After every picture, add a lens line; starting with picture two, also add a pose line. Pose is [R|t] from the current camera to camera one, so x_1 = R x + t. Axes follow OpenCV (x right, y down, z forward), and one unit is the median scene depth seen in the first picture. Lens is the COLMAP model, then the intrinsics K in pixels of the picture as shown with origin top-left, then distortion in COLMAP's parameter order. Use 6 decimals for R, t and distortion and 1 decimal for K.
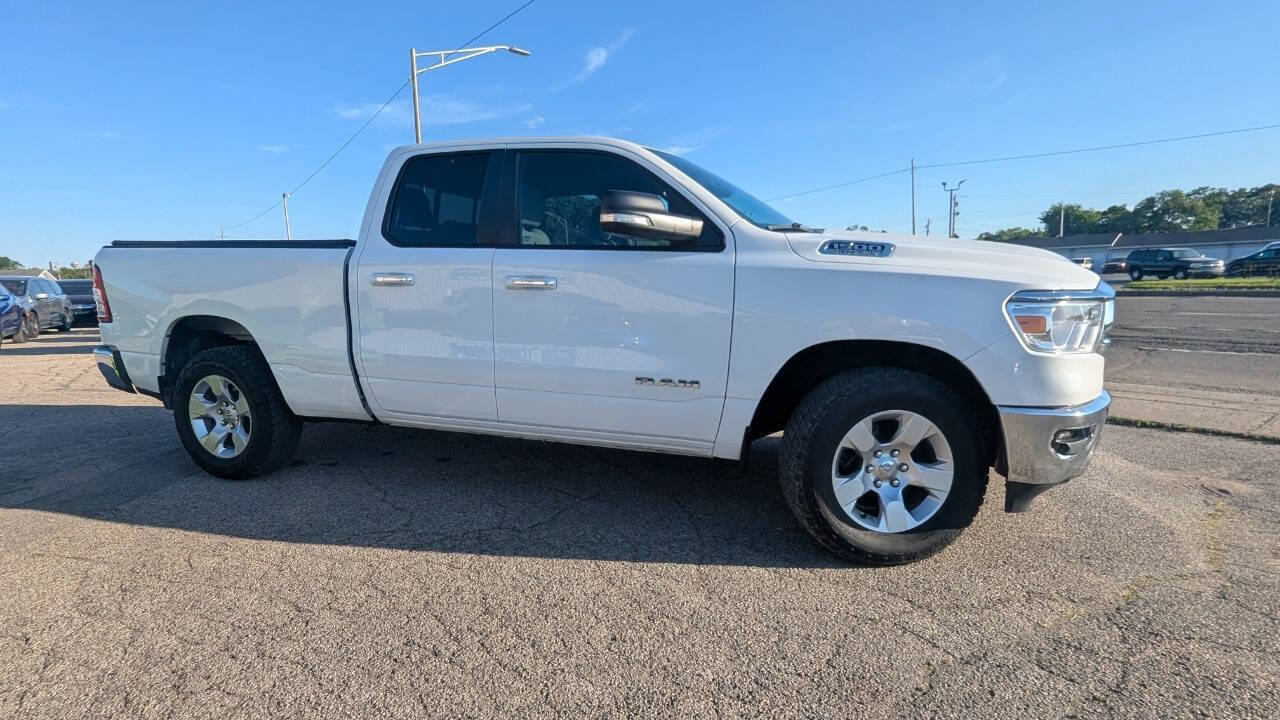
lens RADIAL K [[608.4, 0, 647.0], [0, 608.4, 364.1], [0, 0, 1]] dist [0.001063, 0.000122]
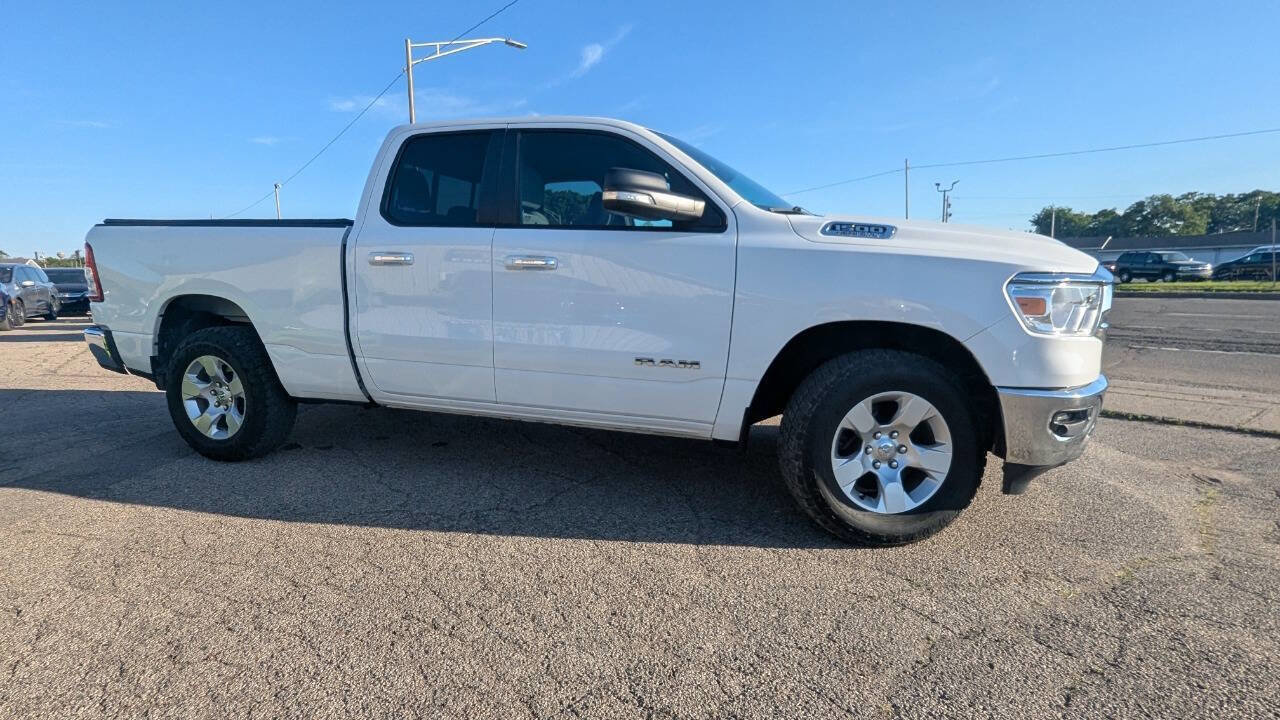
lens RADIAL K [[608.4, 0, 647.0], [0, 608.4, 364.1], [0, 0, 1]] dist [0.001063, 0.000122]
pose [[0.999870, 0.010231, 0.012448, -0.013569], [-0.010276, 0.999941, 0.003601, 0.030135], [-0.012410, -0.003729, 0.999916, 0.002109]]
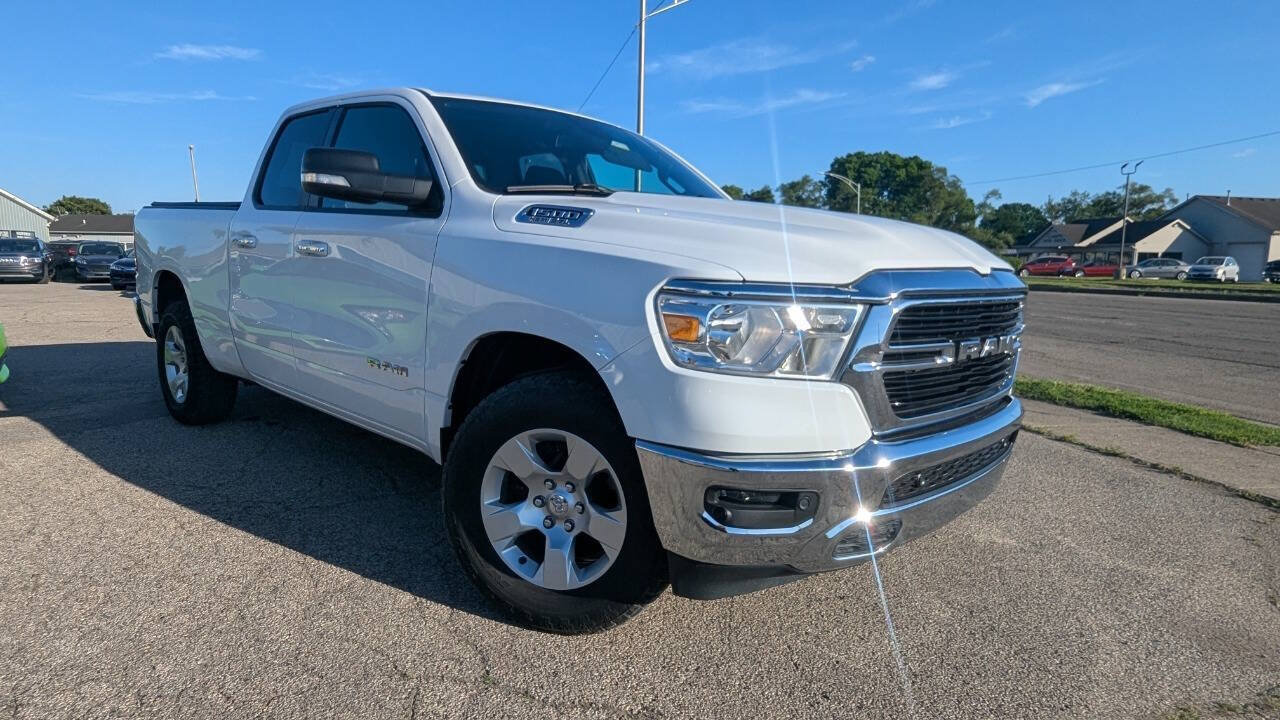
lens RADIAL K [[739.6, 0, 644.4], [0, 739.6, 368.7], [0, 0, 1]] dist [0.003058, 0.000479]
pose [[0.906492, 0.099268, -0.410388, 0.851603], [-0.095033, 0.994999, 0.030764, -0.036921], [0.411389, 0.011113, 0.911392, 0.195244]]
